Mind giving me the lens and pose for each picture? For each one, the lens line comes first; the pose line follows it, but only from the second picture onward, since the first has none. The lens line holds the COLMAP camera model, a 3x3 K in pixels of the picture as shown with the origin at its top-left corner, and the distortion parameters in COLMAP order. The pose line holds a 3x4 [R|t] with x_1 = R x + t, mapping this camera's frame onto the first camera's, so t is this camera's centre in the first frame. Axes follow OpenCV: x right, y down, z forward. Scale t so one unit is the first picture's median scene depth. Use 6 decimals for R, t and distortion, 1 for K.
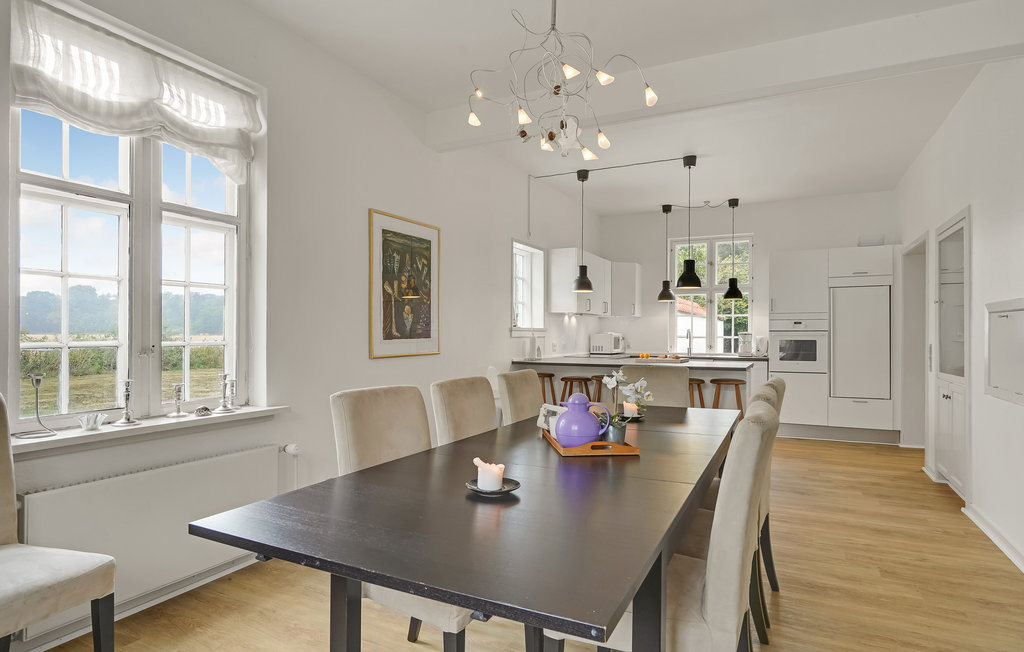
lens RADIAL K [[553.6, 0, 512.0], [0, 553.6, 326.0], [0, 0, 1]] dist [0.000489, -0.000283]
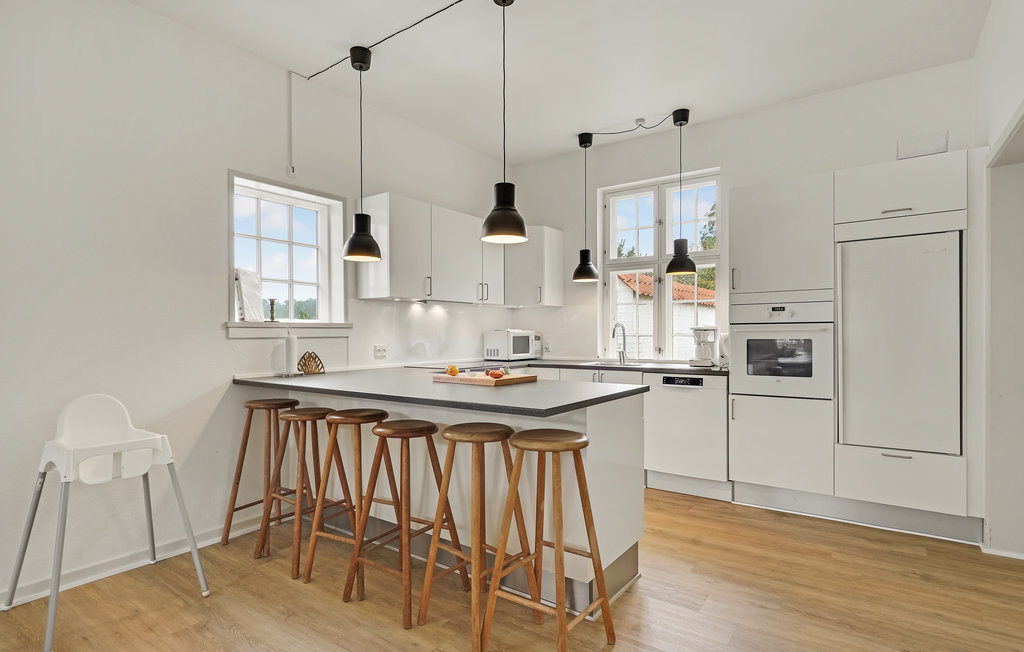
lens RADIAL K [[506.5, 0, 512.1], [0, 506.5, 332.2], [0, 0, 1]] dist [-0.000403, 0.000695]
pose [[0.987034, -0.008686, -0.160279, 0.483294], [0.010828, 0.999863, 0.012499, 0.012950], [0.160148, -0.014073, 0.986993, 0.654734]]
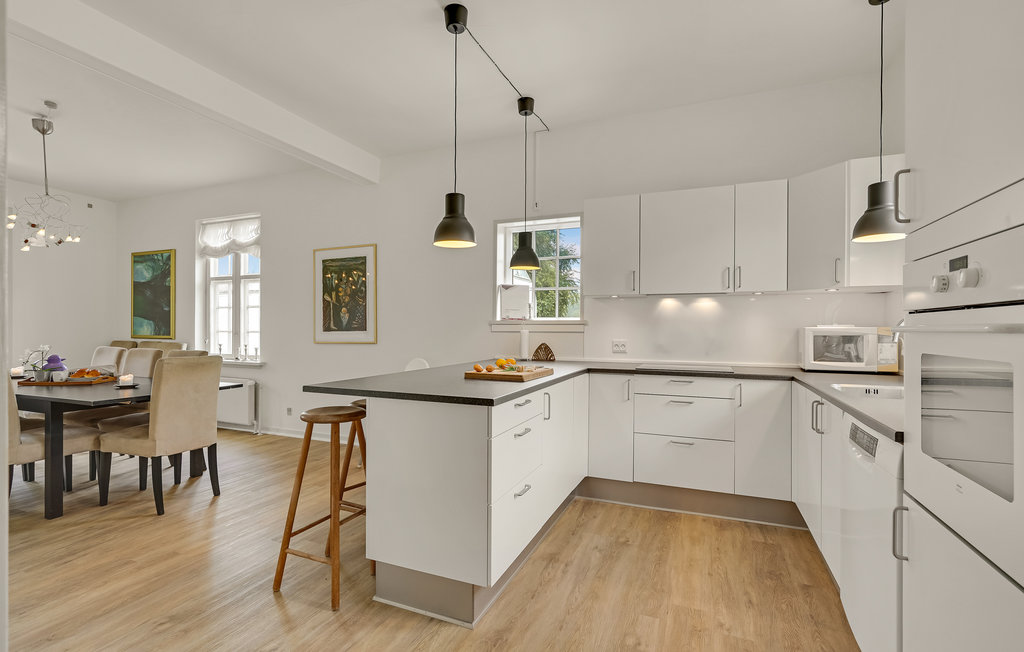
lens RADIAL K [[450.1, 0, 533.5], [0, 450.1, 328.0], [0, 0, 1]] dist [0.000953, 0.000062]
pose [[0.103141, 0.008708, -0.994629, 0.932028], [0.015916, 0.999819, 0.010404, 0.009962], [0.994539, -0.016904, 0.102984, 1.254369]]
